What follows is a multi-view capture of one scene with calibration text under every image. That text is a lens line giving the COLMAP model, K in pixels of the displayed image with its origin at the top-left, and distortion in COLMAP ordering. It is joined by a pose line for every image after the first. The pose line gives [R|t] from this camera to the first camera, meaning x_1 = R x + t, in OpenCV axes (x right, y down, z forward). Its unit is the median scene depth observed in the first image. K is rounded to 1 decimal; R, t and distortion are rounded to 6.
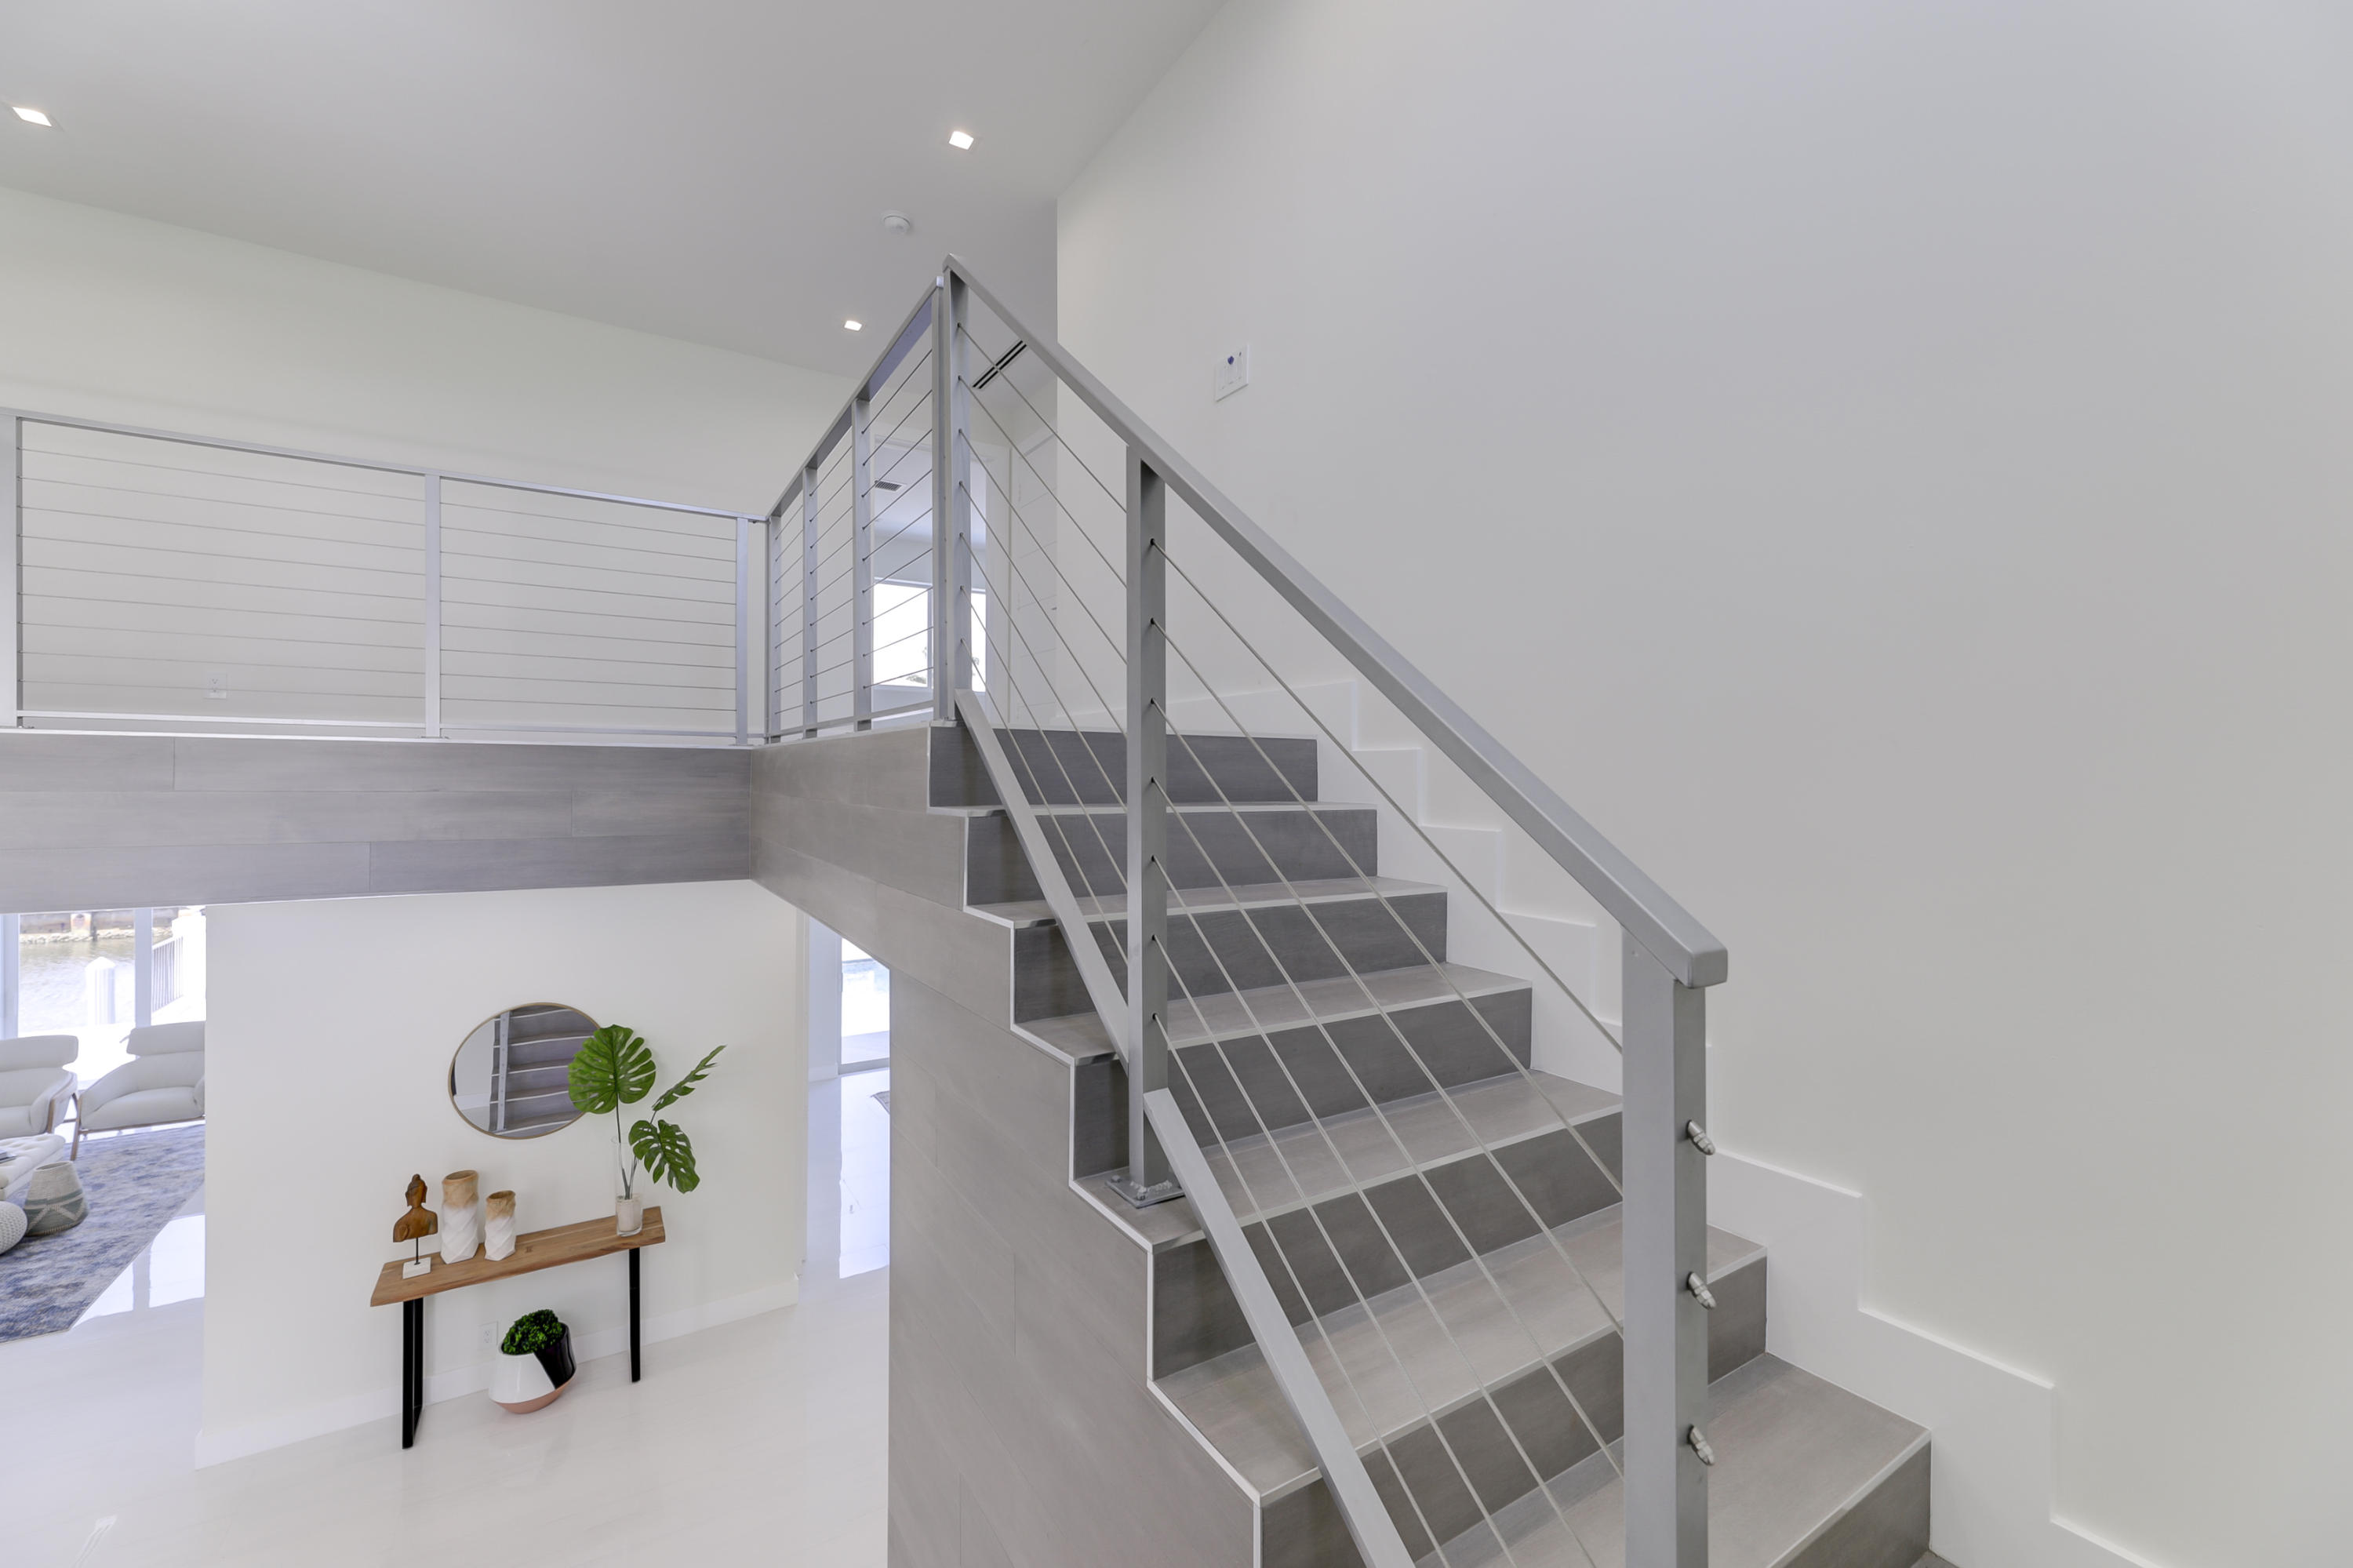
lens RADIAL K [[949.6, 0, 1188.6], [0, 949.6, 778.2], [0, 0, 1]] dist [0.001552, -0.000508]
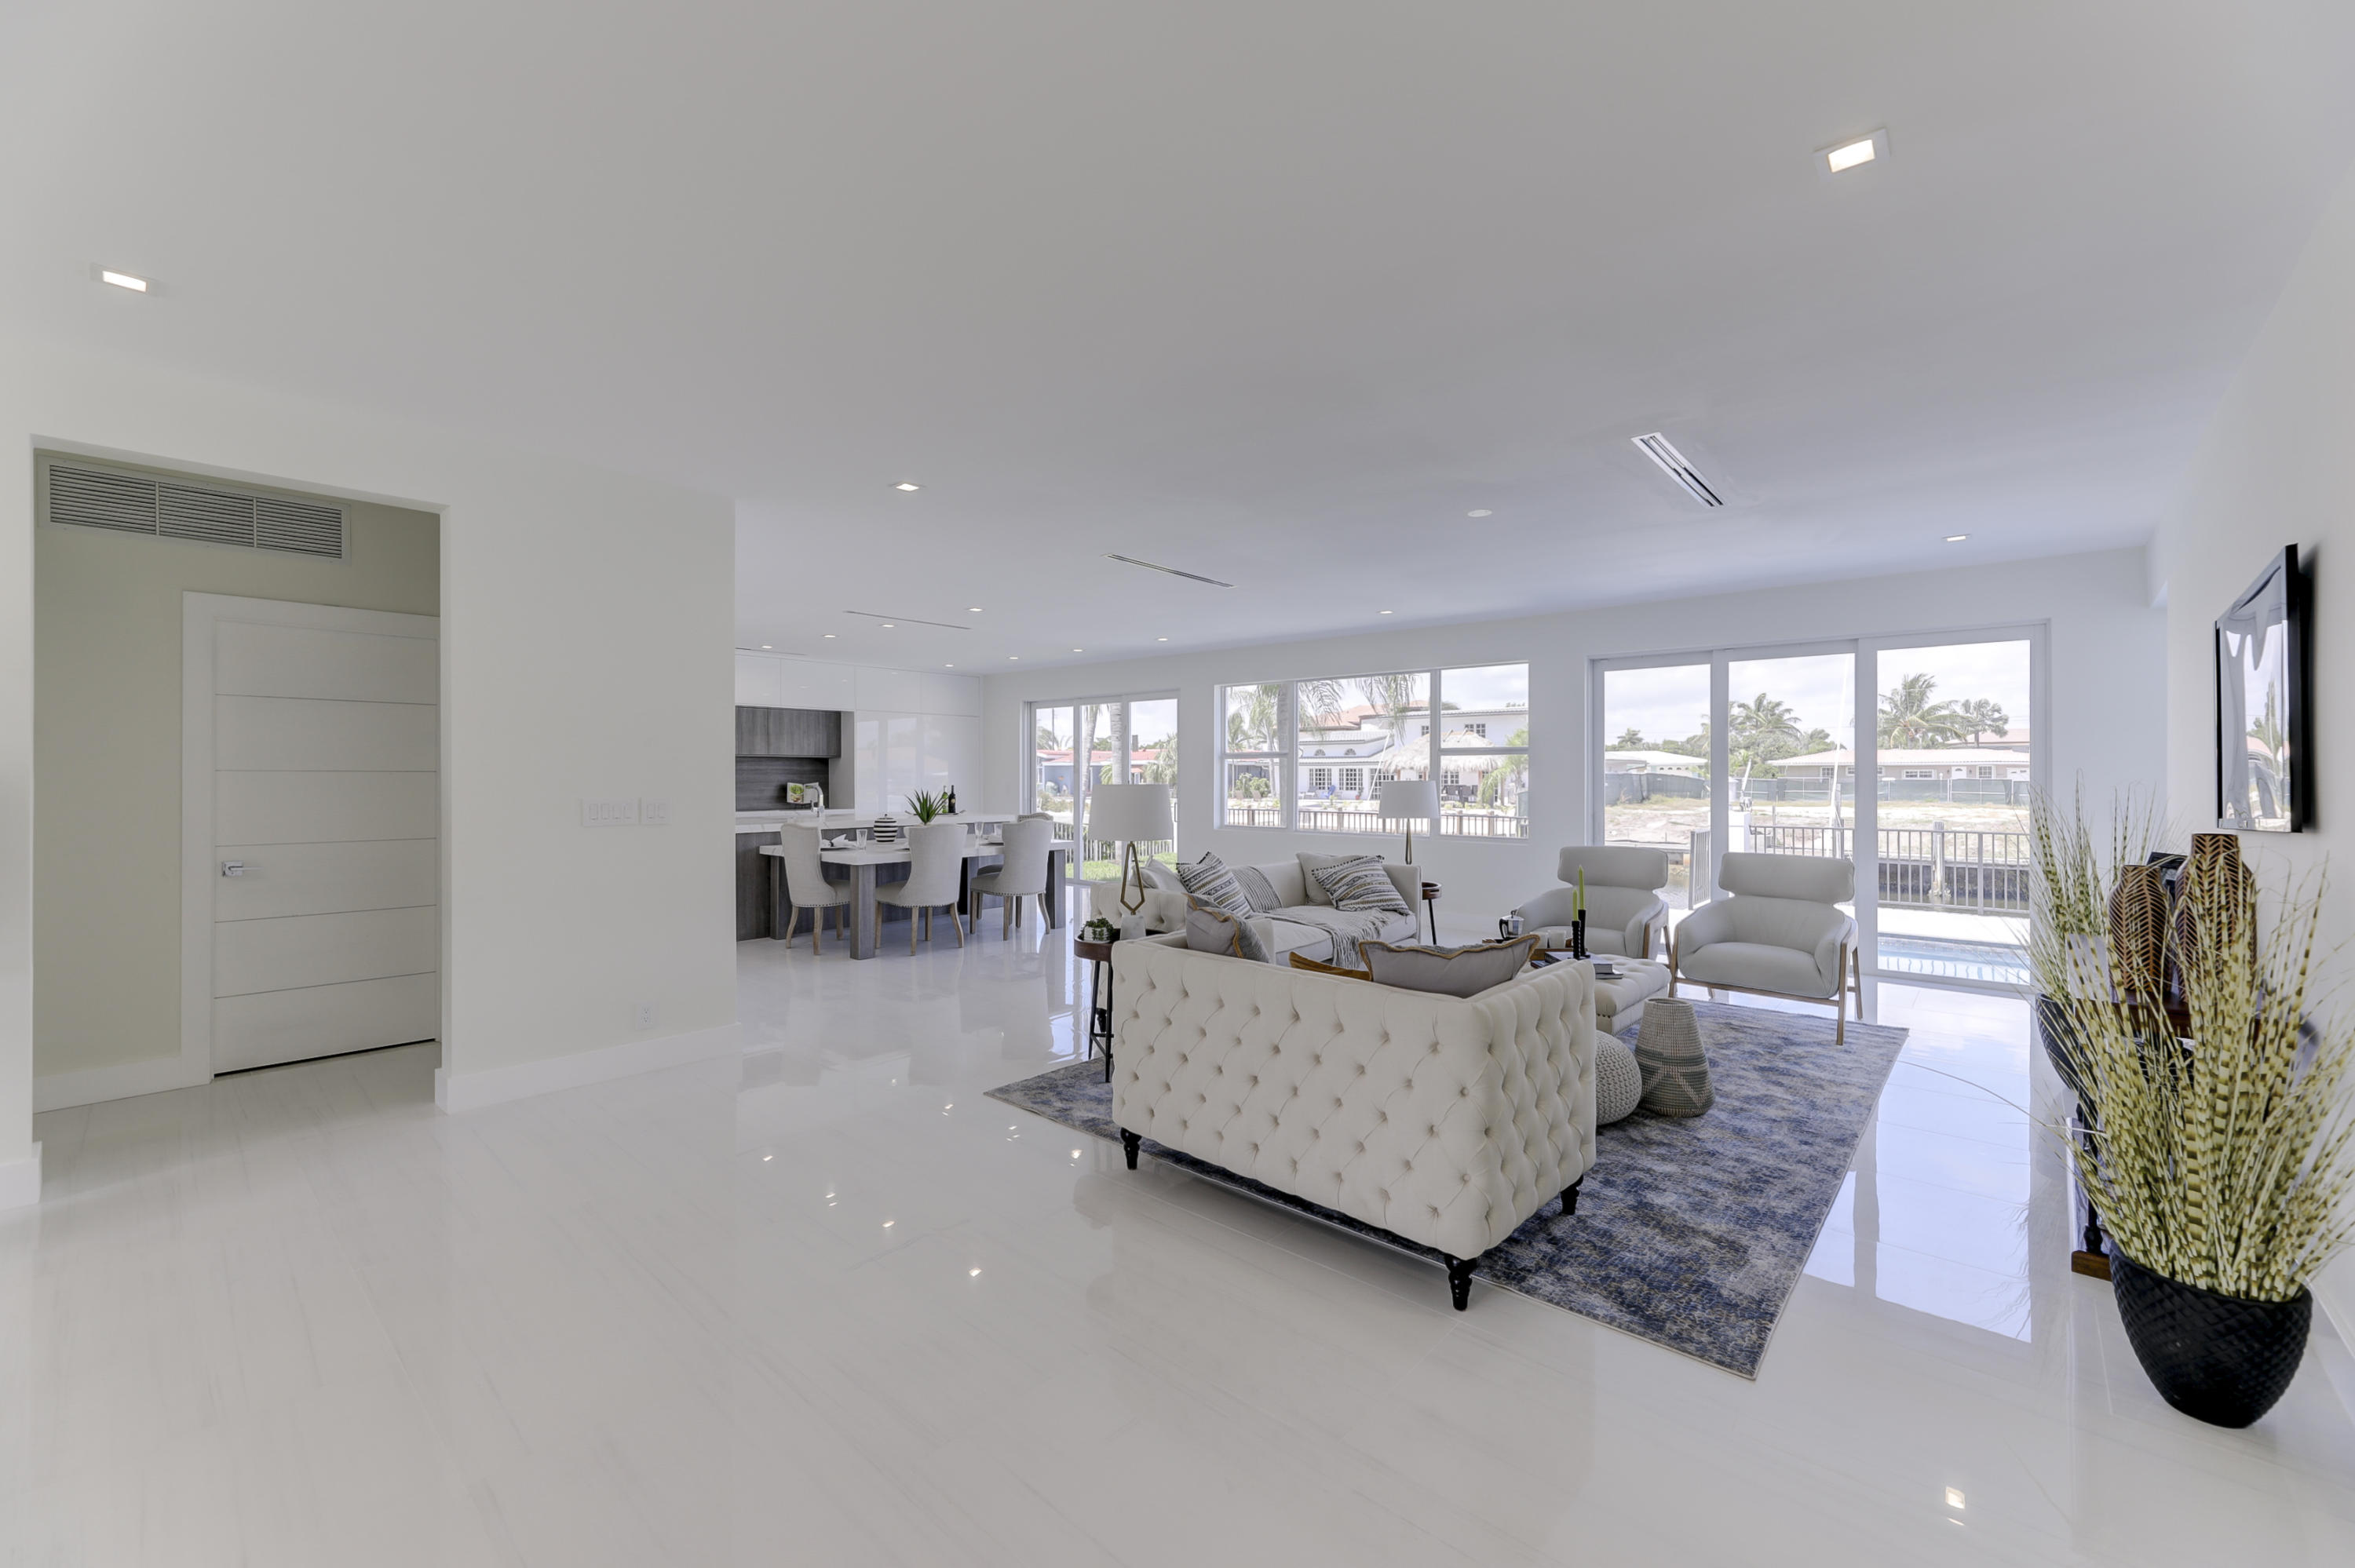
lens RADIAL K [[950.2, 0, 1178.2], [0, 950.2, 780.5], [0, 0, 1]] dist [0.001552, -0.000508]
pose [[0.280787, -0.001924, -0.959768, -0.700363], [-0.005069, 0.999981, -0.003488, 0.269000], [0.959757, 0.005844, 0.280772, 0.530946]]
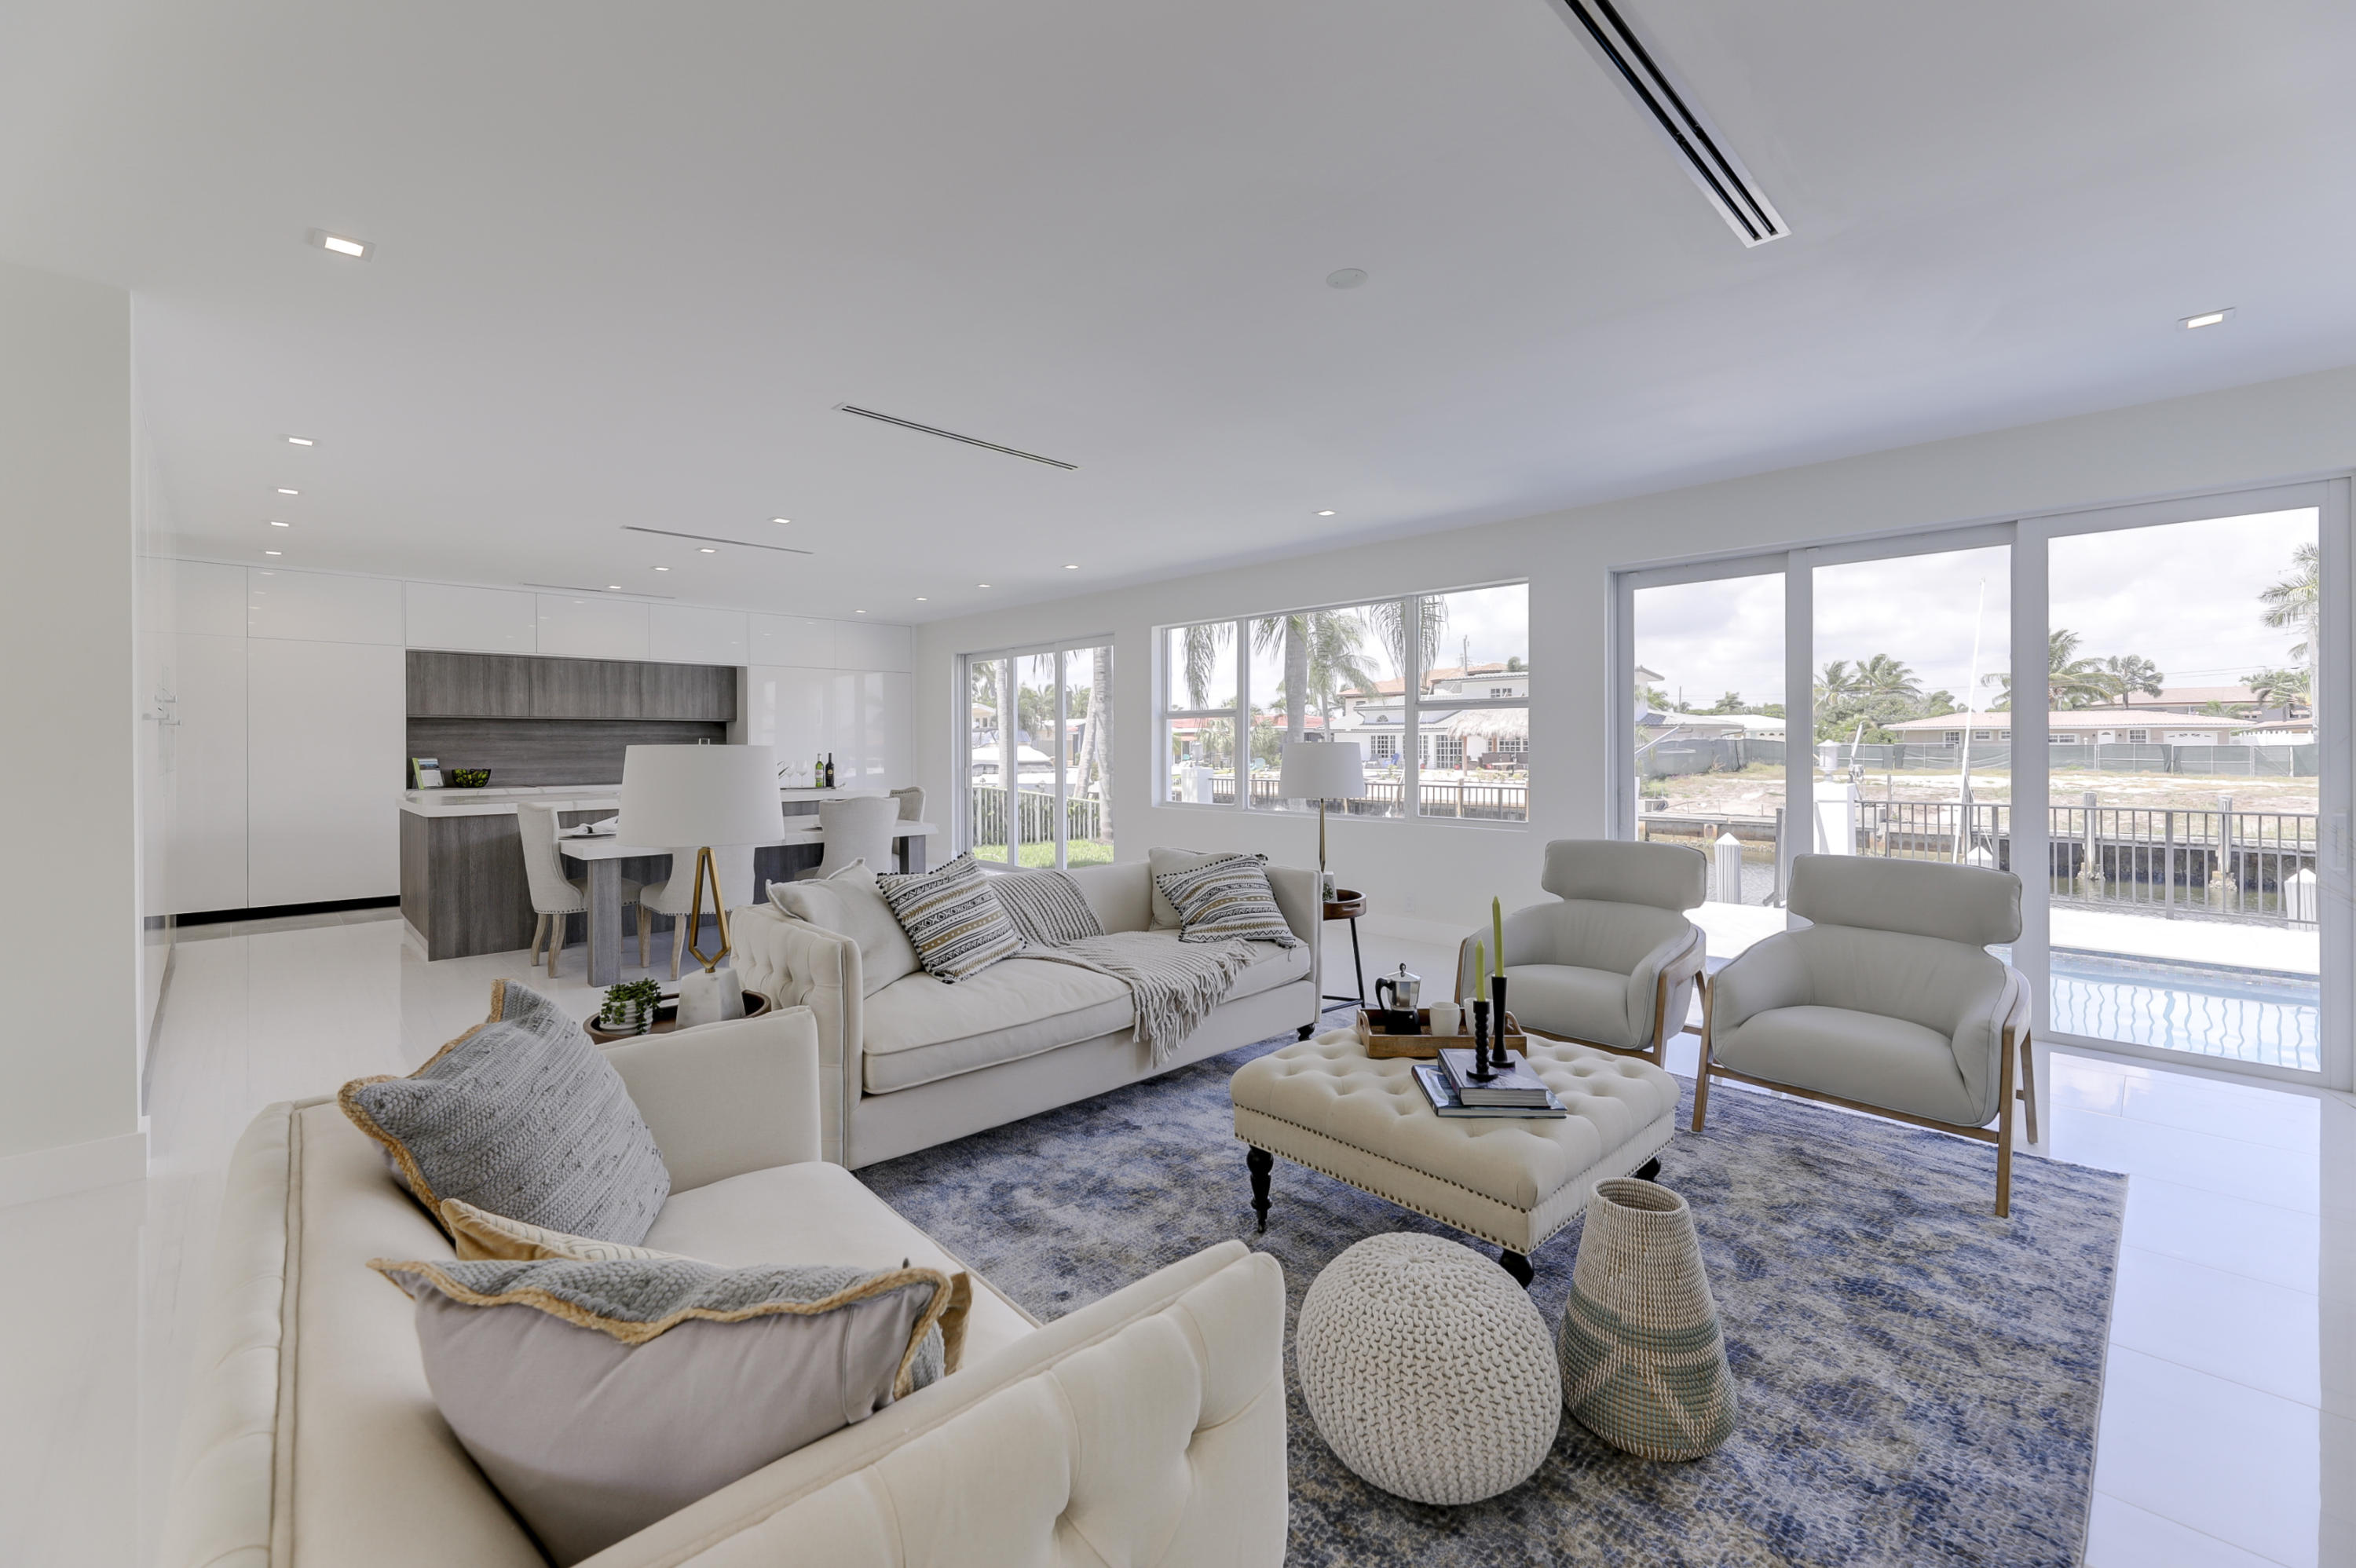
lens RADIAL K [[950.7, 0, 1193.8], [0, 950.7, 750.9], [0, 0, 1]] dist [0.001552, -0.000508]
pose [[0.210173, -0.000923, -0.977664, -0.930839], [-0.001893, 0.999997, -0.001351, 0.271397], [0.977662, 0.002135, 0.210171, 0.798071]]
